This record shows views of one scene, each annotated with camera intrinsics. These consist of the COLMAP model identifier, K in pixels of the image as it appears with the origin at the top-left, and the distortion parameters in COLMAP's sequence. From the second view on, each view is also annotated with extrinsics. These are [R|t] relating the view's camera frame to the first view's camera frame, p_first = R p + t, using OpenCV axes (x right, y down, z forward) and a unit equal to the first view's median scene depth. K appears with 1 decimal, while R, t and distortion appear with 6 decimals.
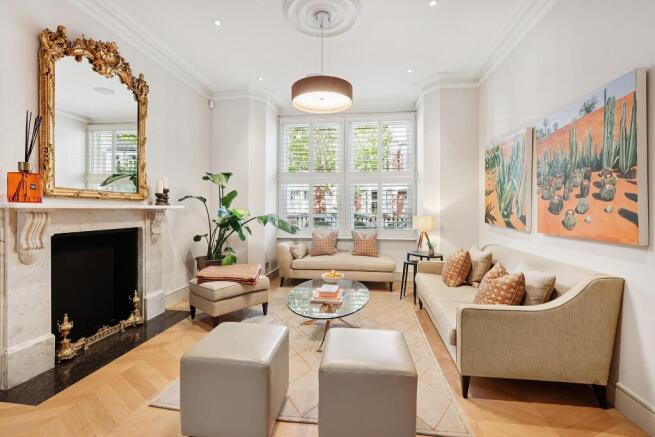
lens RADIAL K [[296.9, 0, 326.5], [0, 296.9, 208.3], [0, 0, 1]] dist [-0.001144, -0.000233]
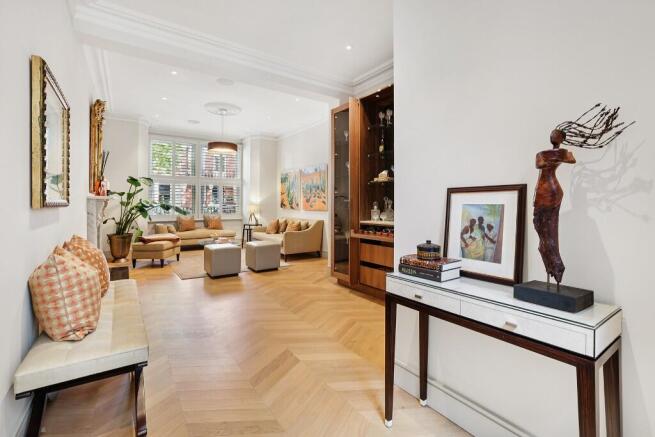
lens RADIAL K [[296.9, 0, 326.5], [0, 296.9, 208.3], [0, 0, 1]] dist [-0.001144, -0.000233]
pose [[0.742073, -0.015135, 0.670148, -0.839922], [-0.001413, 0.999708, 0.024143, 0.003745], [-0.670317, -0.018862, 0.741835, -1.030986]]
